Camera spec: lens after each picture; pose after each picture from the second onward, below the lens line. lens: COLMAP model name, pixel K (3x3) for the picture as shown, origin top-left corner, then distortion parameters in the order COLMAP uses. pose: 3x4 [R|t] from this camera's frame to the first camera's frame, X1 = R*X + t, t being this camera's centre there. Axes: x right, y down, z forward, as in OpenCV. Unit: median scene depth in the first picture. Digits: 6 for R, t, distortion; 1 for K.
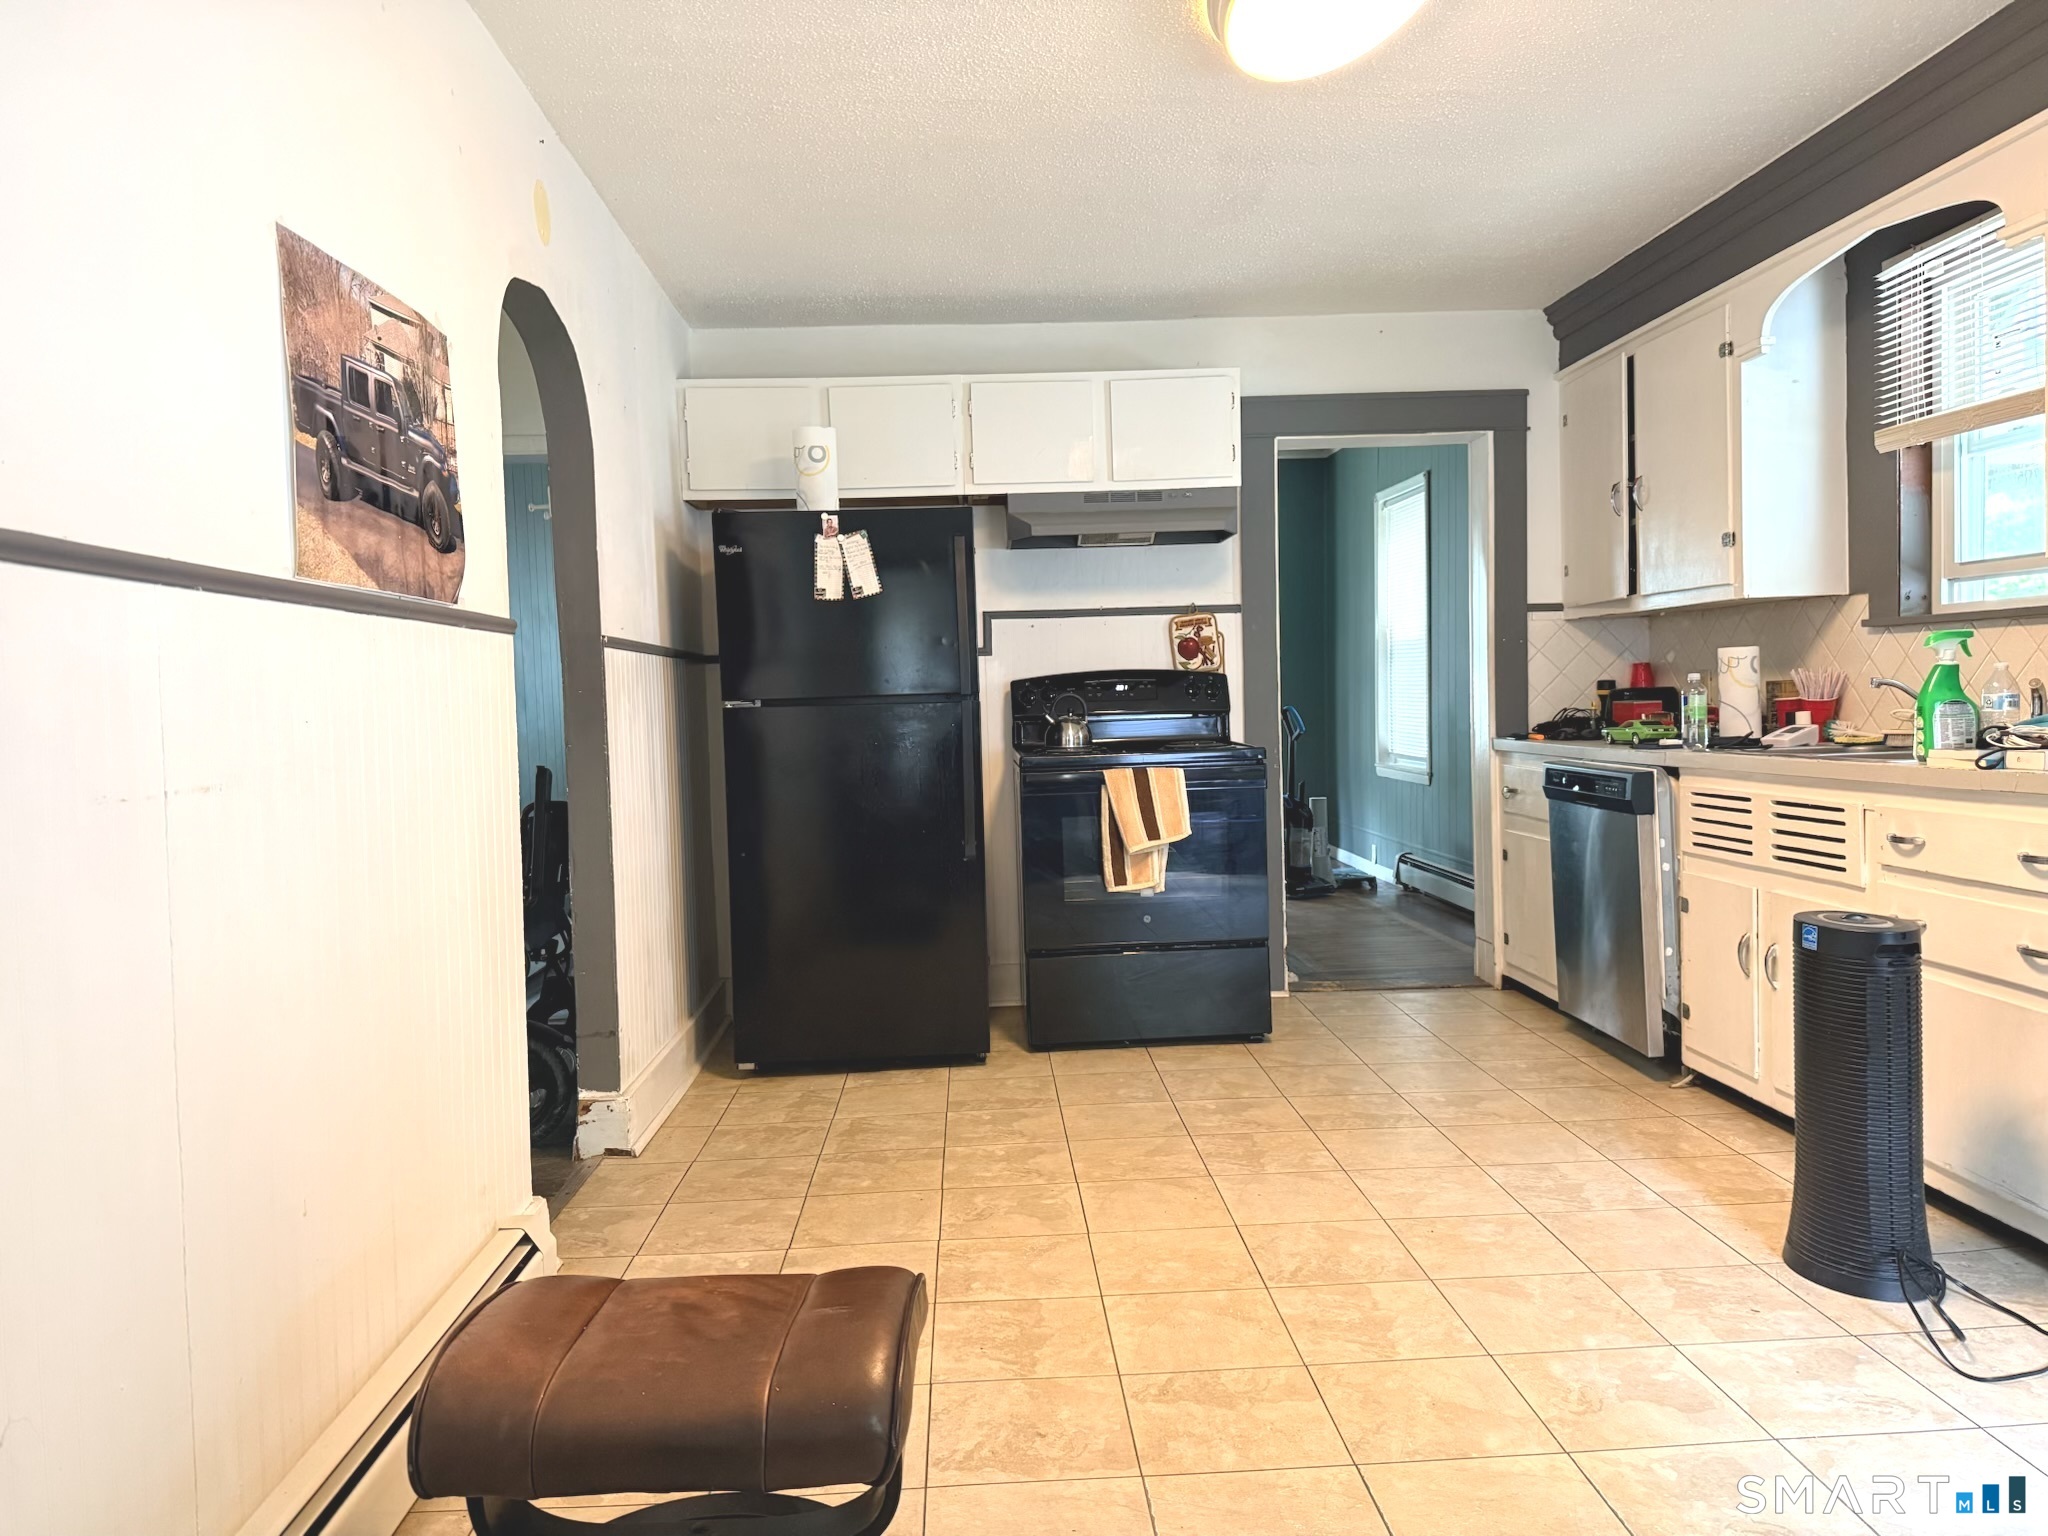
lens RADIAL K [[1462.4, 0, 1024.0], [0, 1462.4, 768.0], [0, 0, 1]] dist [0.003401, 0.001321]
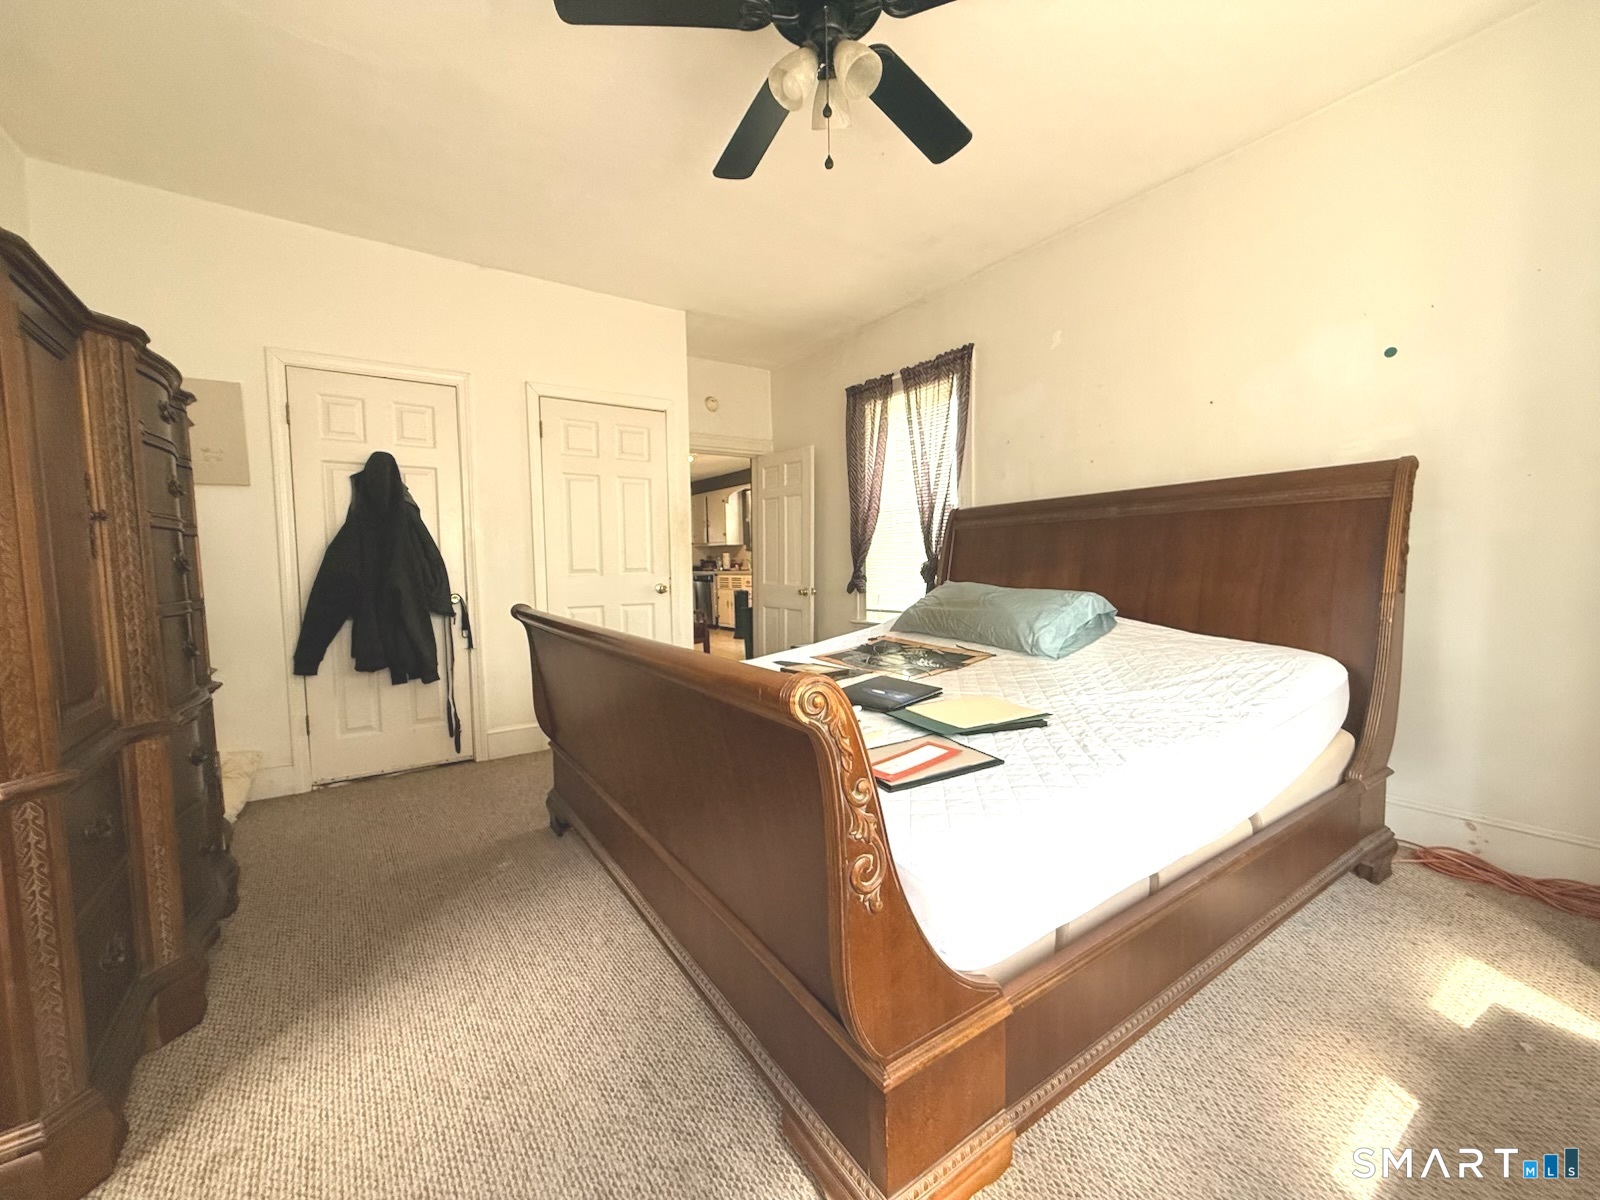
lens RADIAL K [[640.6, 0, 800.0], [0, 640.6, 600.0], [0, 0, 1]] dist [0.000148, 0.000010]
pose [[0.844572, -0.017171, 0.535167, -0.612121], [0.017842, 0.999833, 0.003922, 0.094772], [-0.535145, 0.006236, 0.844737, -1.269334]]
